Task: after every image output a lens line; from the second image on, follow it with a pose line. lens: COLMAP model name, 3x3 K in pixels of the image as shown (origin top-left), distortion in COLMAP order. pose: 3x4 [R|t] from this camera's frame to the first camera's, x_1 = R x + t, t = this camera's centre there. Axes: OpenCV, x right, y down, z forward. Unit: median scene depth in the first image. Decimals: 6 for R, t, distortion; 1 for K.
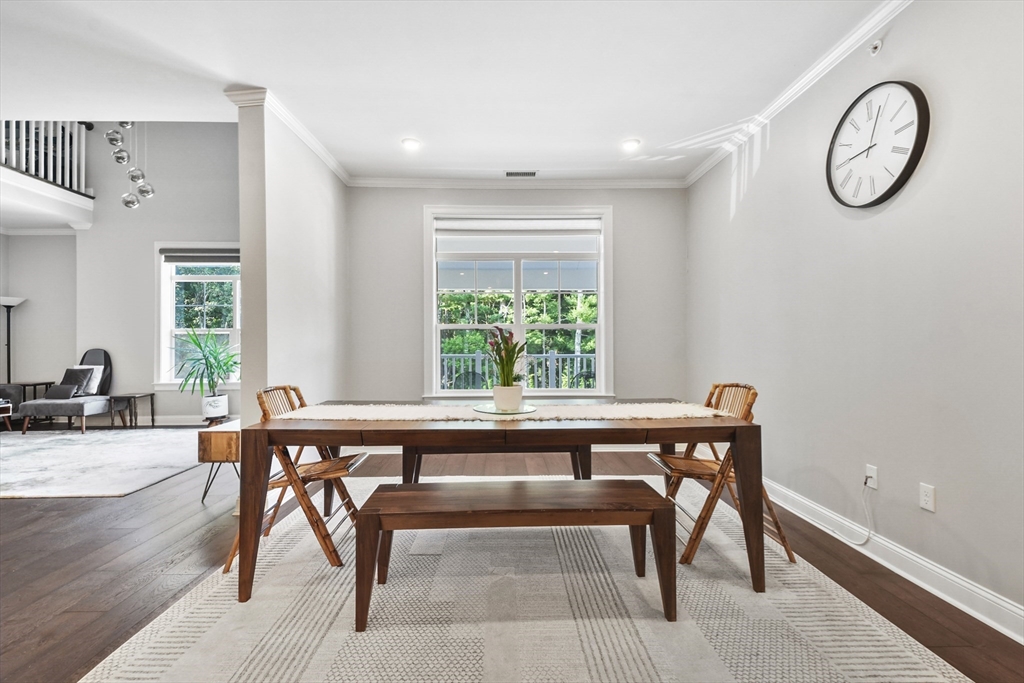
lens RADIAL K [[450.8, 0, 509.0], [0, 450.8, 346.2], [0, 0, 1]] dist [0.026889, -0.013309]
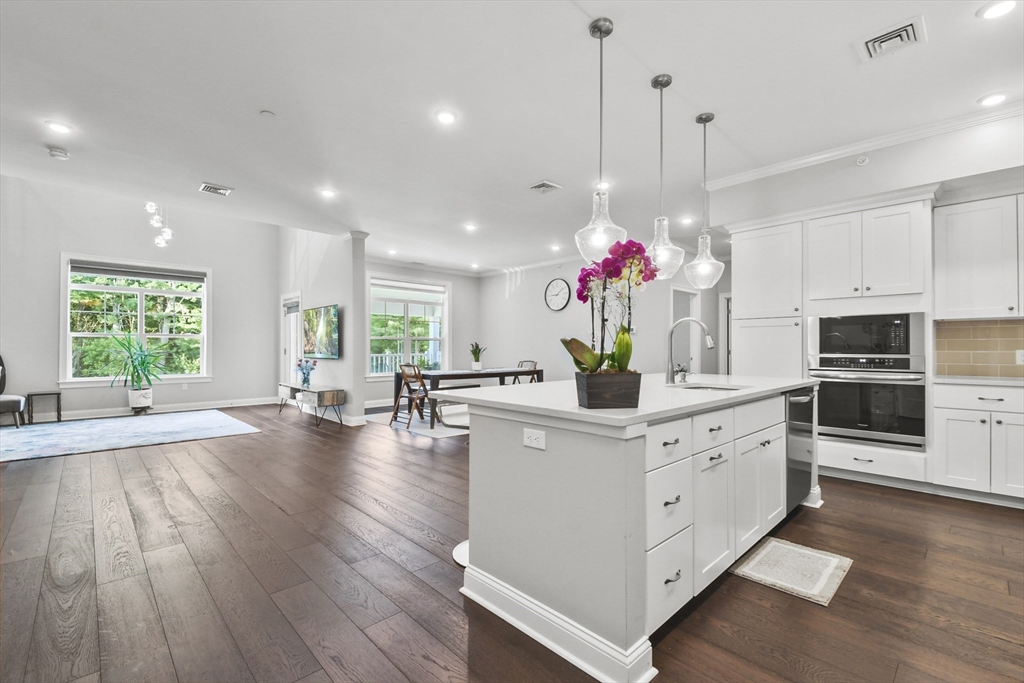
lens RADIAL K [[446.8, 0, 503.9], [0, 446.8, 341.3], [0, 0, 1]] dist [0.027613, -0.014227]
pose [[0.741194, 0.014801, 0.671127, -0.954244], [-0.001837, 0.999798, -0.020021, 0.005372], [-0.671288, 0.013607, 0.741072, -0.676088]]
